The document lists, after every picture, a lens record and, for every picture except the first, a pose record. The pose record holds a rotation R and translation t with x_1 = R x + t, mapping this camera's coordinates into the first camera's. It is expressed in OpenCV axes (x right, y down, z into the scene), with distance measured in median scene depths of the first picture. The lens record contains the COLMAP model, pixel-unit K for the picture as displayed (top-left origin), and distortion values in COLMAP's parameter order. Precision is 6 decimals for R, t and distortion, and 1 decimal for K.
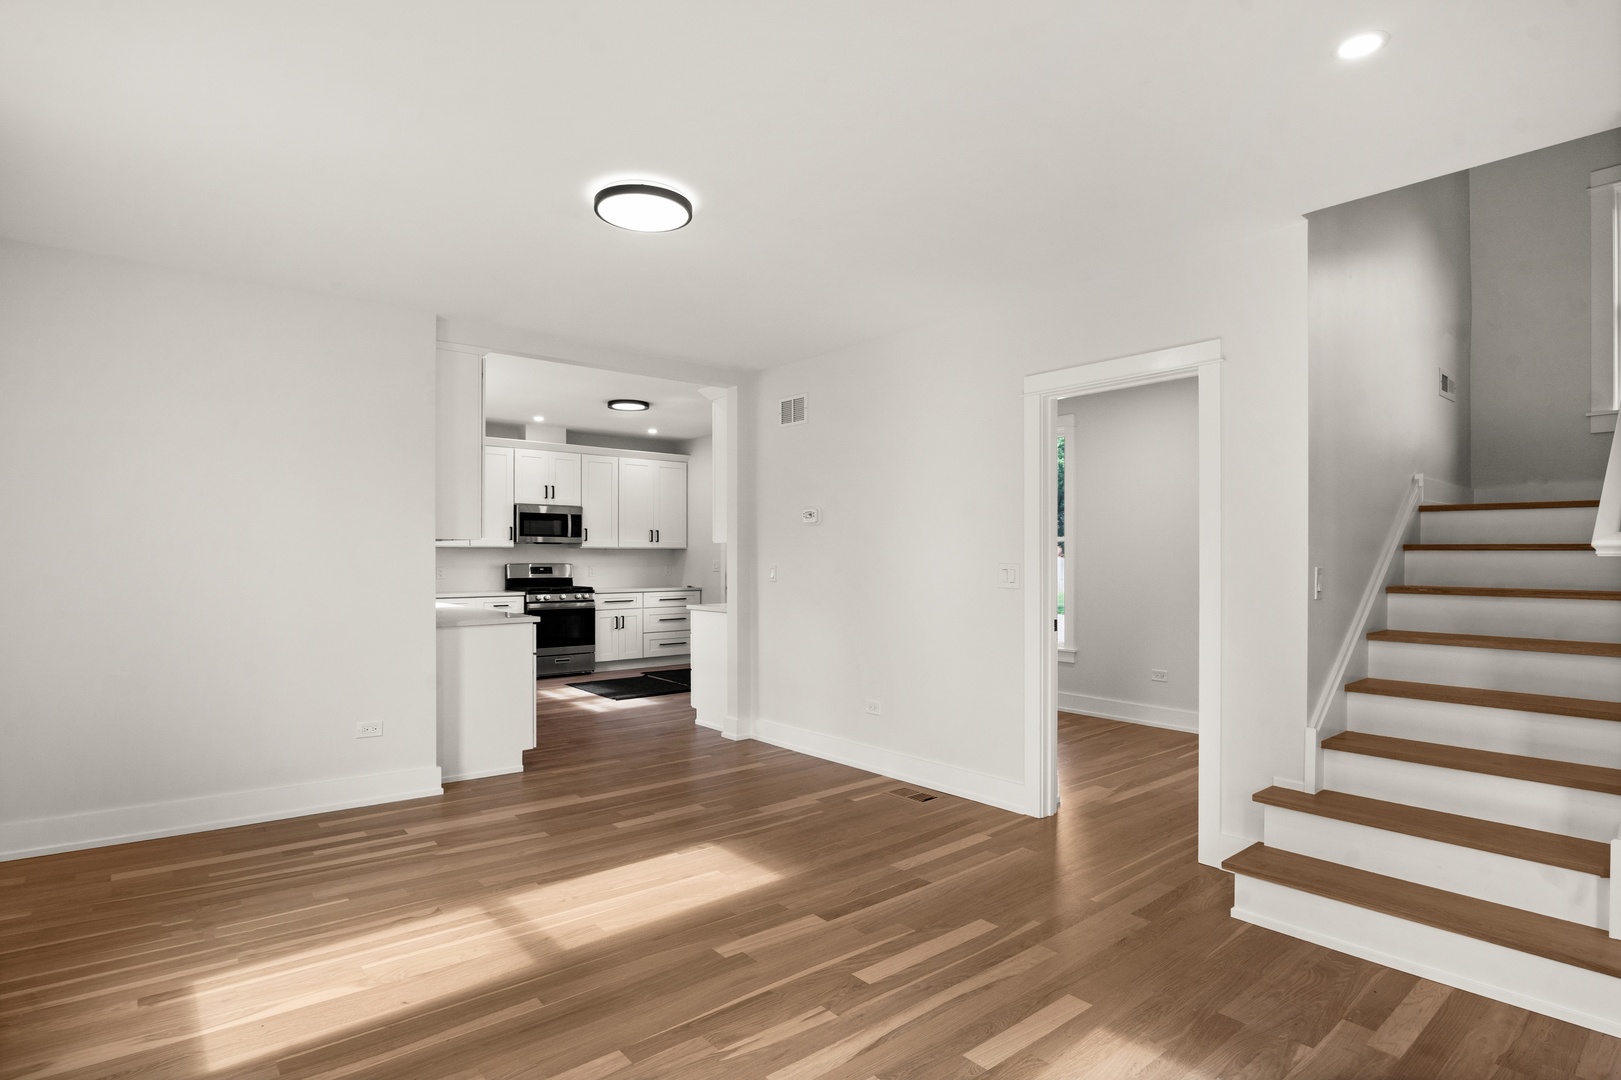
lens RADIAL K [[828.0, 0, 805.6], [0, 828.0, 552.5], [0, 0, 1]] dist [-0.017565, -0.000390]
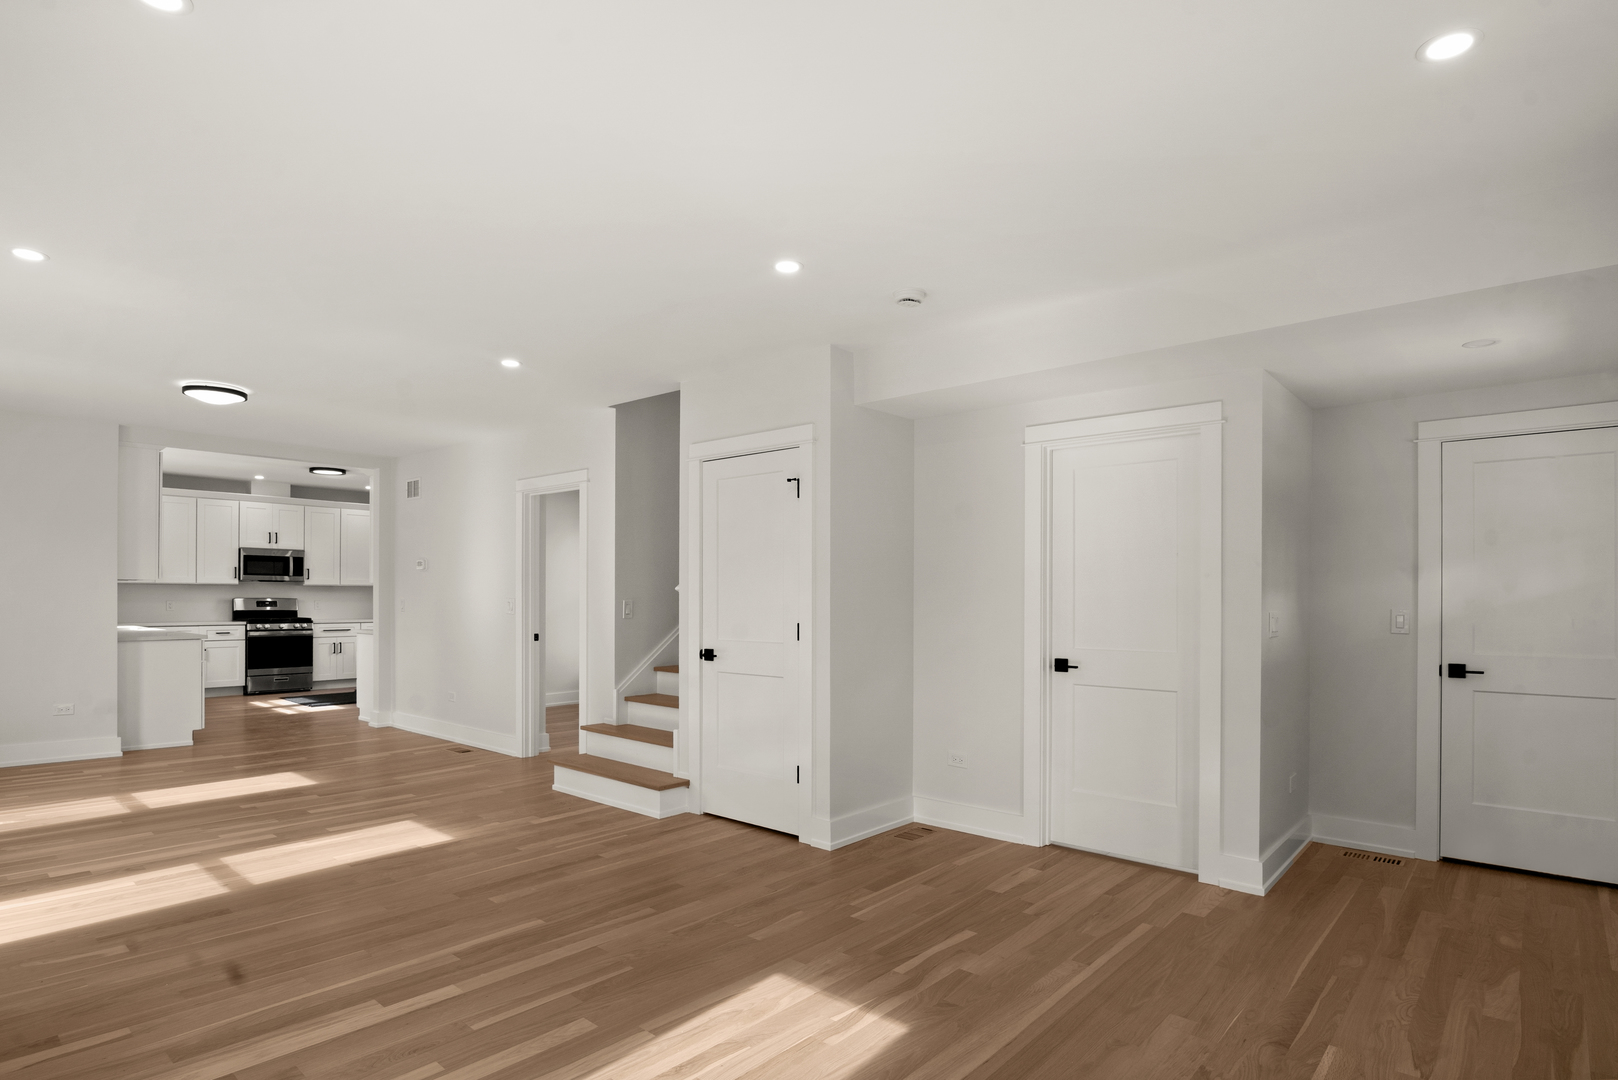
lens RADIAL K [[853.9, 0, 805.0], [0, 853.9, 591.7], [0, 0, 1]] dist [-0.022757, -0.000281]
pose [[0.987526, 0.005788, 0.157348, 0.263812], [-0.006075, 0.999981, 0.001341, -0.002348], [-0.157337, -0.002280, 0.987542, -0.333282]]
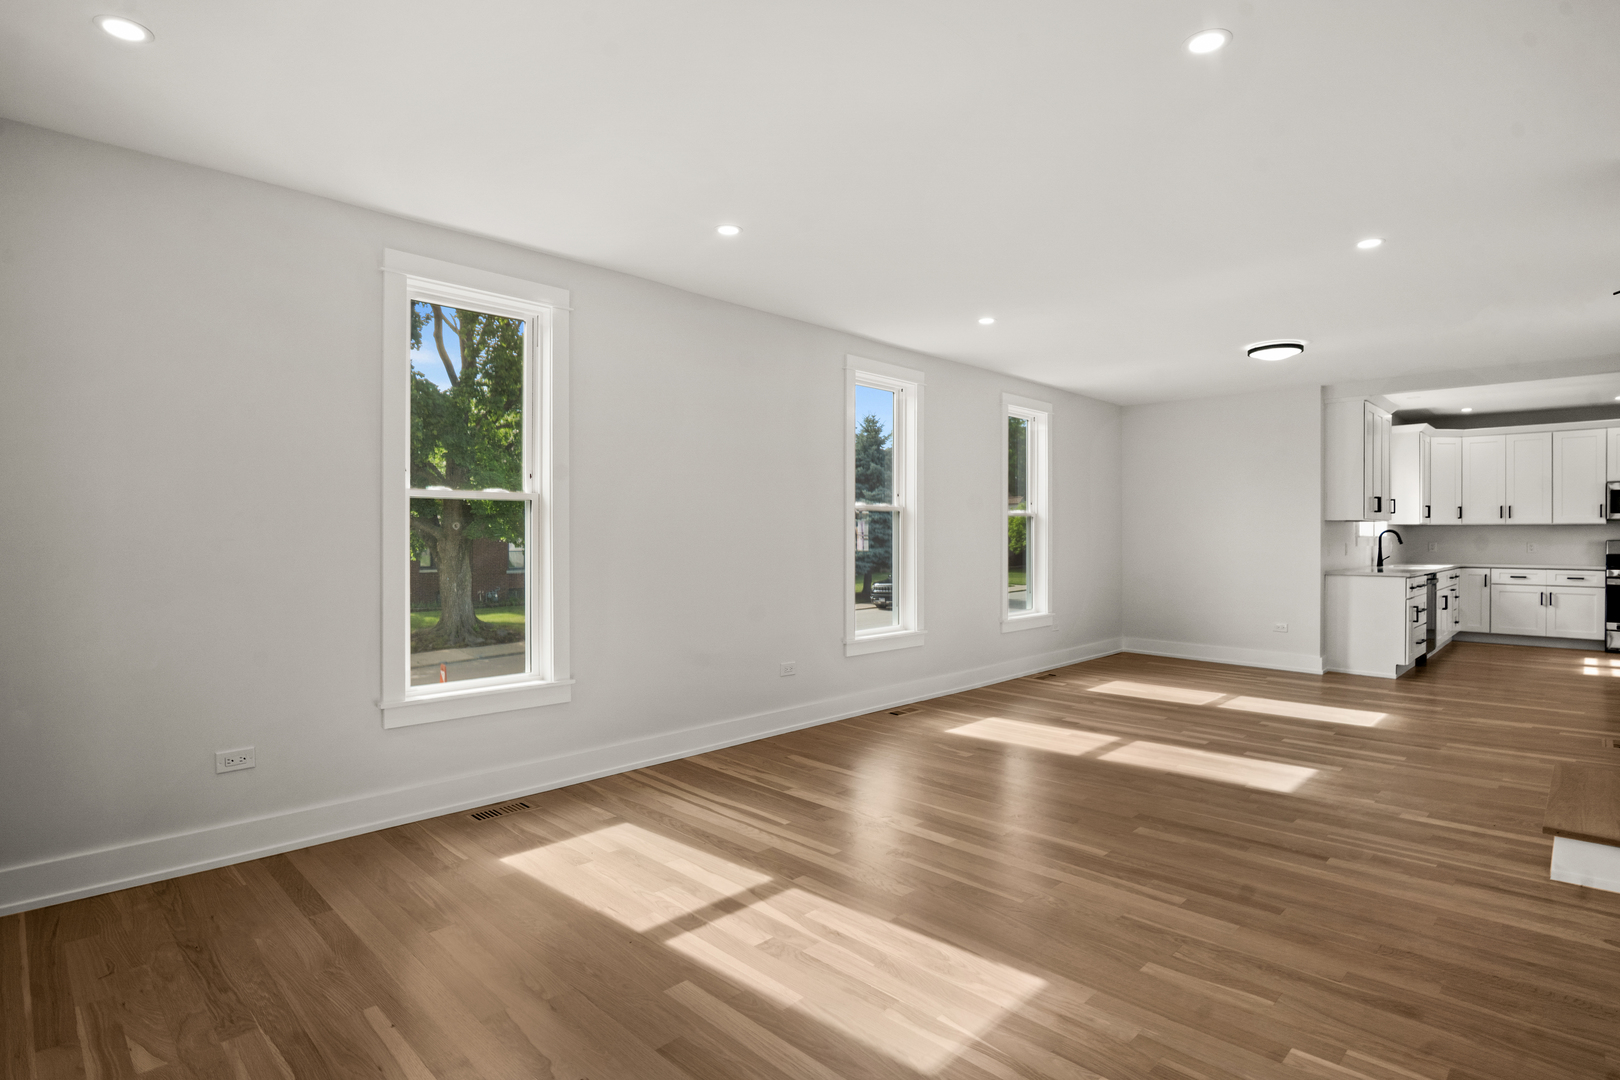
lens RADIAL K [[820.5, 0, 802.5], [0, 820.5, 534.9], [0, 0, 1]] dist [-0.023845, -0.000771]
pose [[0.091274, -0.002312, -0.995823, 0.562154], [0.002924, 0.999994, -0.002053, 0.006742], [0.995821, -0.002725, 0.091281, -0.097813]]
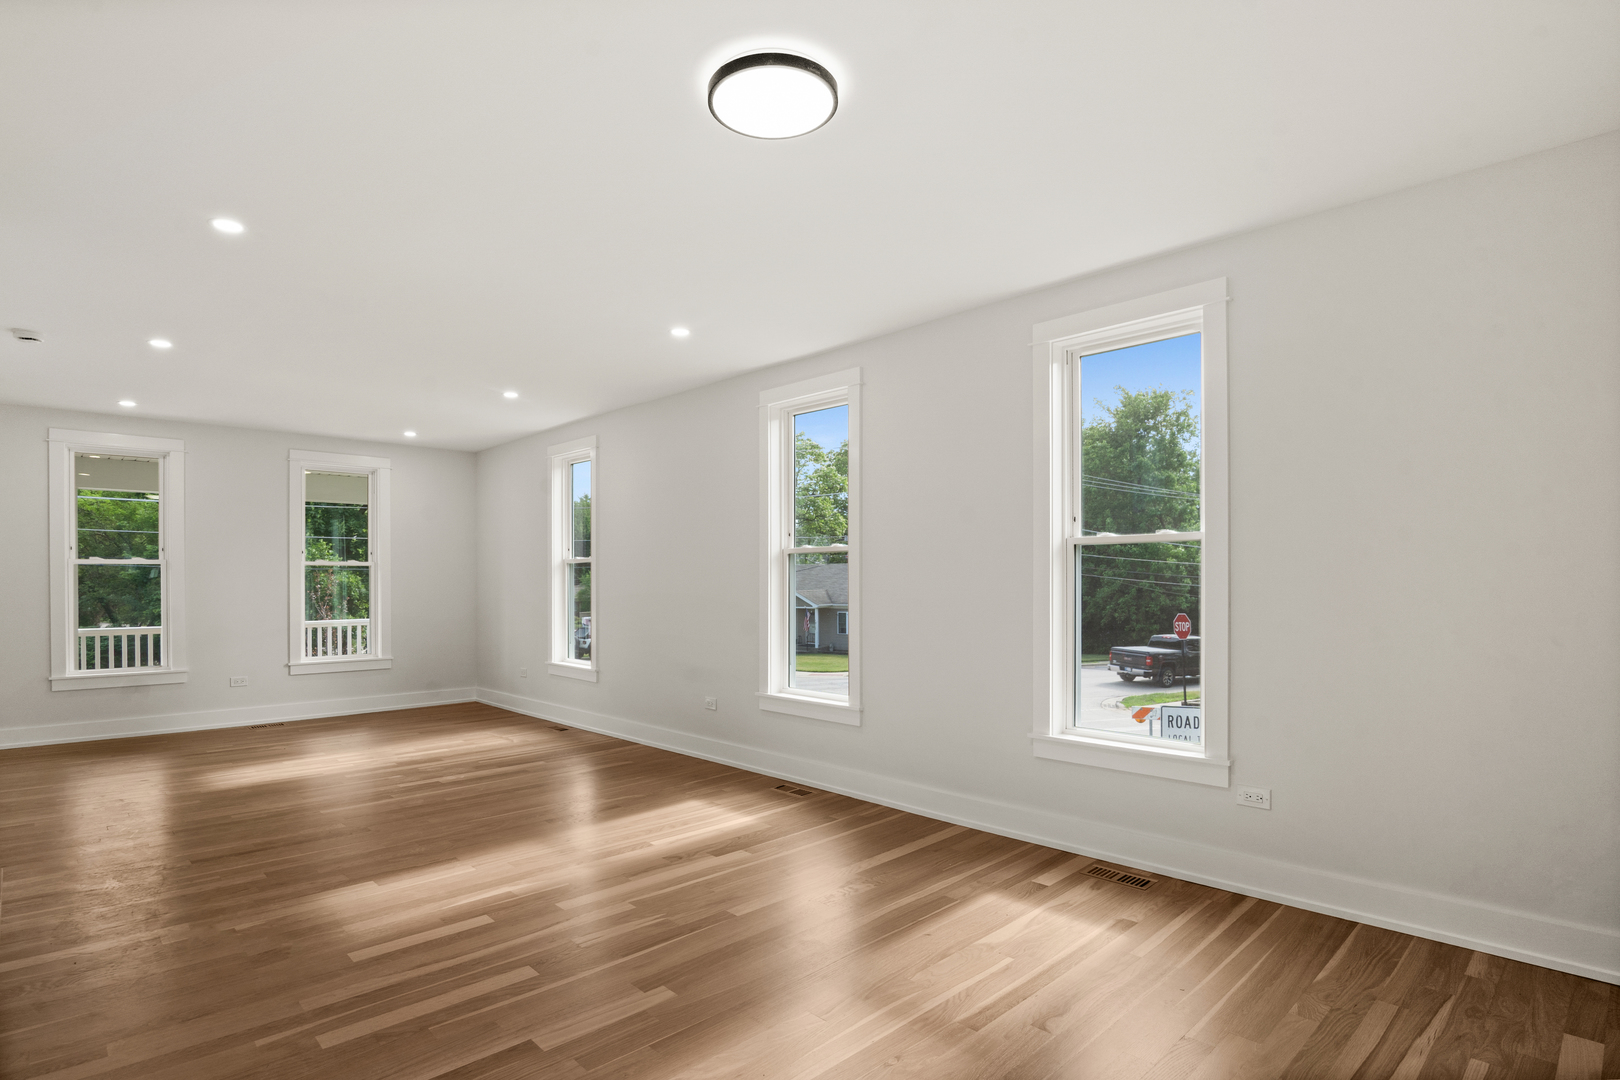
lens RADIAL K [[817.8, 0, 802.8], [0, 817.8, 568.6], [0, 0, 1]] dist [-0.021434, 0.000085]
pose [[-0.997035, 0.001558, -0.076936, -0.058049], [0.002866, 0.999853, -0.016888, 0.006632], [0.076898, -0.017058, -0.996893, 0.608434]]
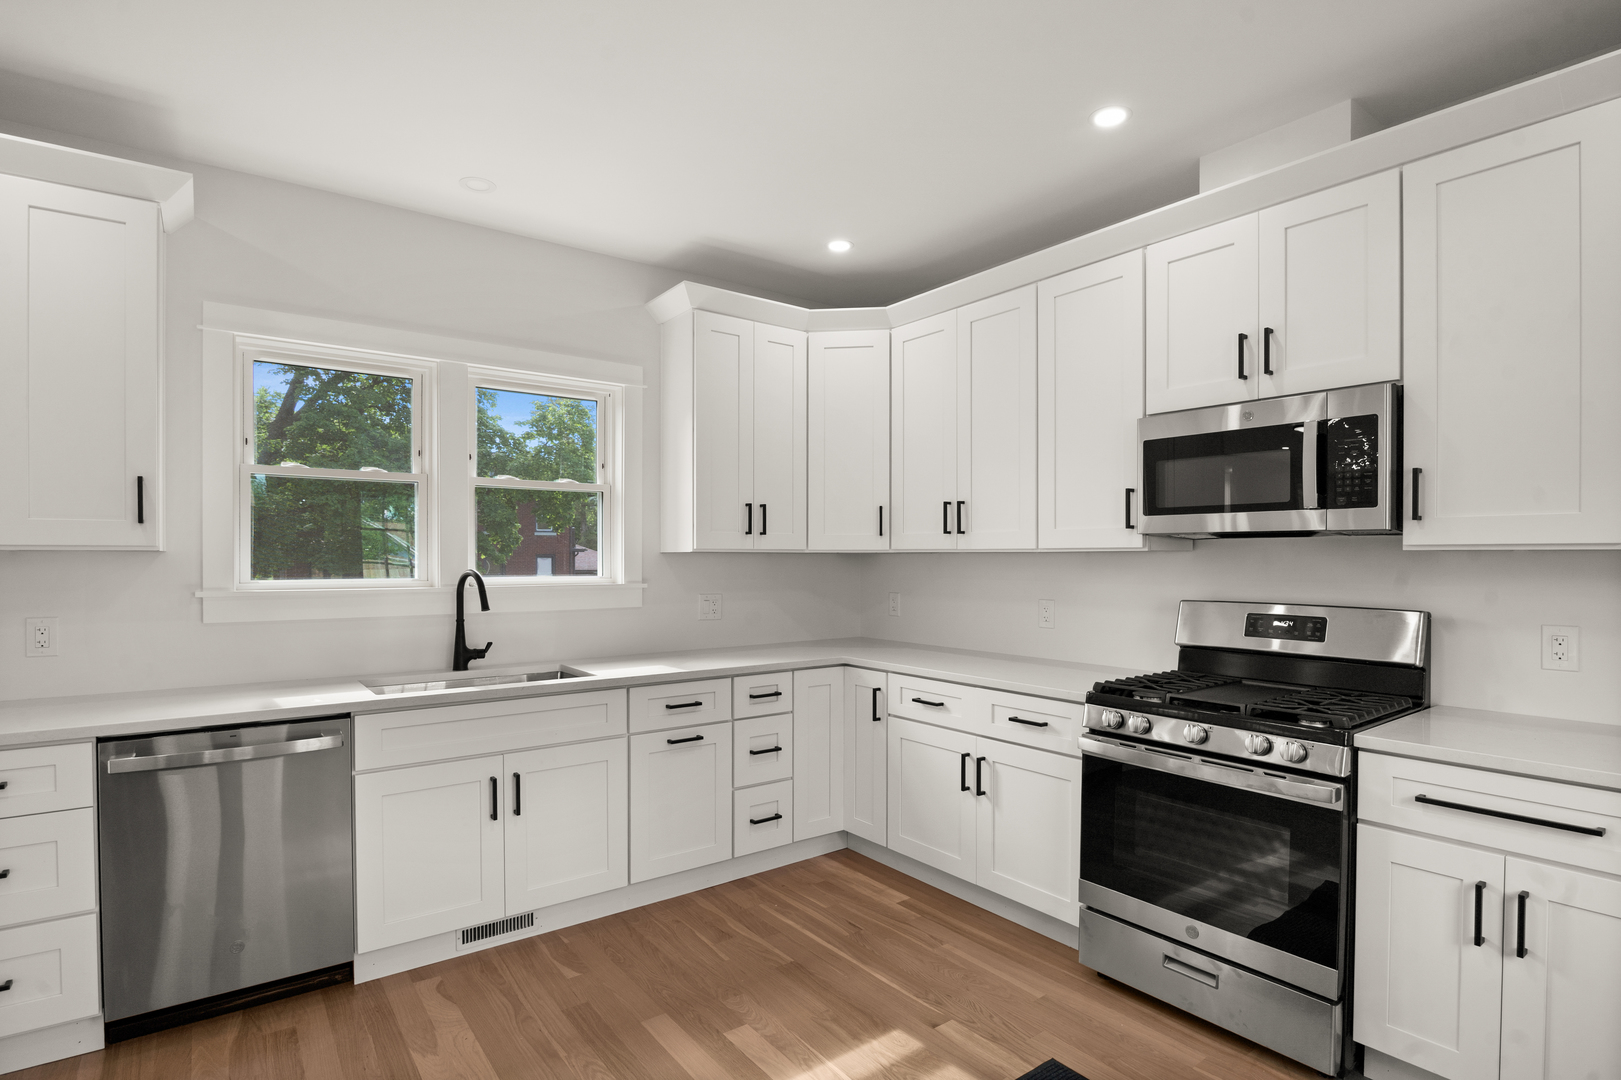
lens RADIAL K [[818.3, 0, 803.3], [0, 818.3, 568.6], [0, 0, 1]] dist [-0.021434, 0.000085]
pose [[-0.055121, 0.014664, -0.998372, -0.023484], [0.006019, 0.999879, 0.014354, -0.004643], [0.998462, -0.005218, -0.055203, 0.893395]]
